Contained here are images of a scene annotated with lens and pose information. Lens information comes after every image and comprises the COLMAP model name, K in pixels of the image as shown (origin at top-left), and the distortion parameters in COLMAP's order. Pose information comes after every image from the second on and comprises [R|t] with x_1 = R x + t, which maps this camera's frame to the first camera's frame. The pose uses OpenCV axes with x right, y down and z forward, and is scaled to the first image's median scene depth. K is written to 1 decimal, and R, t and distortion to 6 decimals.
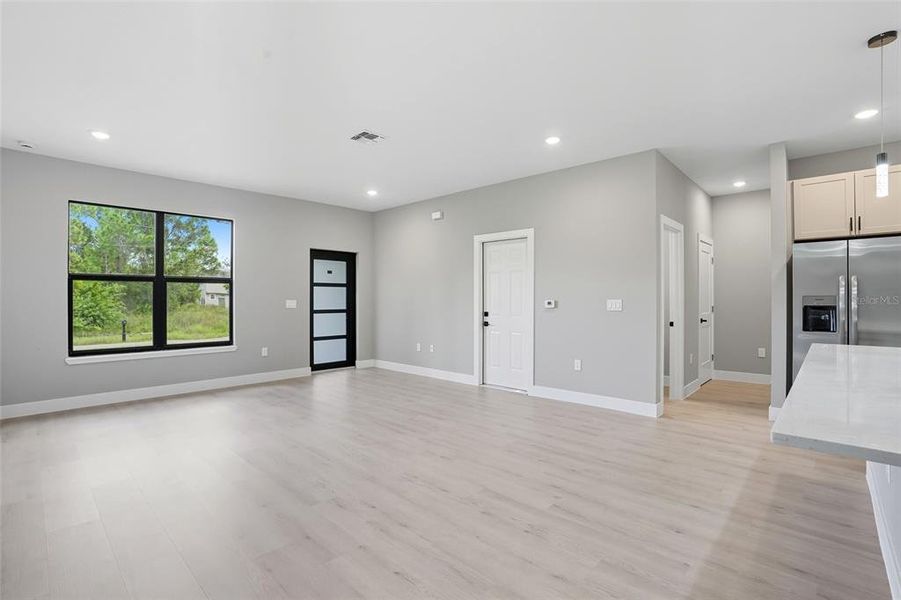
lens RADIAL K [[415.9, 0, 454.9], [0, 415.9, 302.9], [0, 0, 1]] dist [-0.038502, 0.005141]
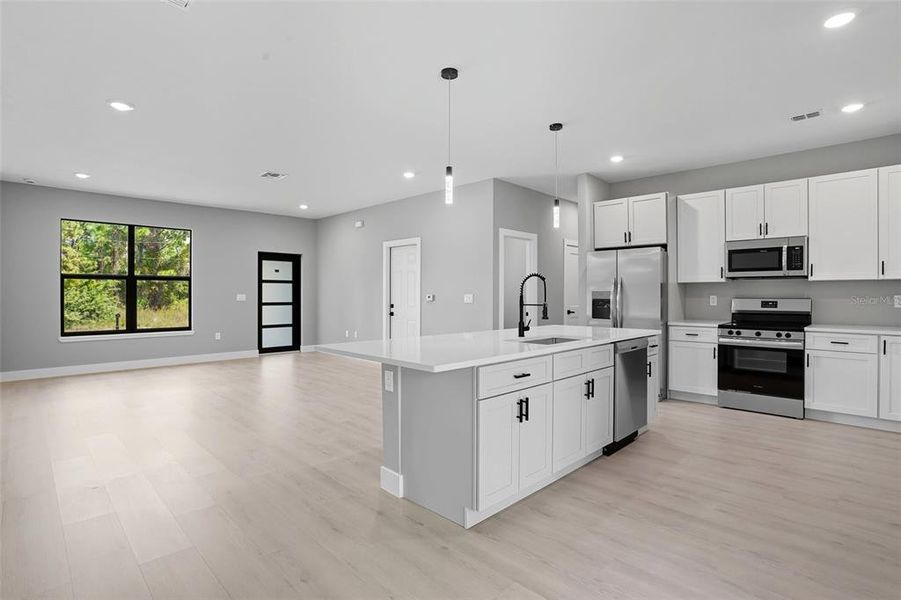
lens RADIAL K [[438.6, 0, 452.9], [0, 438.6, 297.6], [0, 0, 1]] dist [-0.033814, 0.002307]
pose [[0.999619, 0.002017, -0.027541, 0.313030], [-0.002043, 0.999997, -0.000911, 0.003716], [0.027539, 0.000967, 0.999620, -0.312263]]
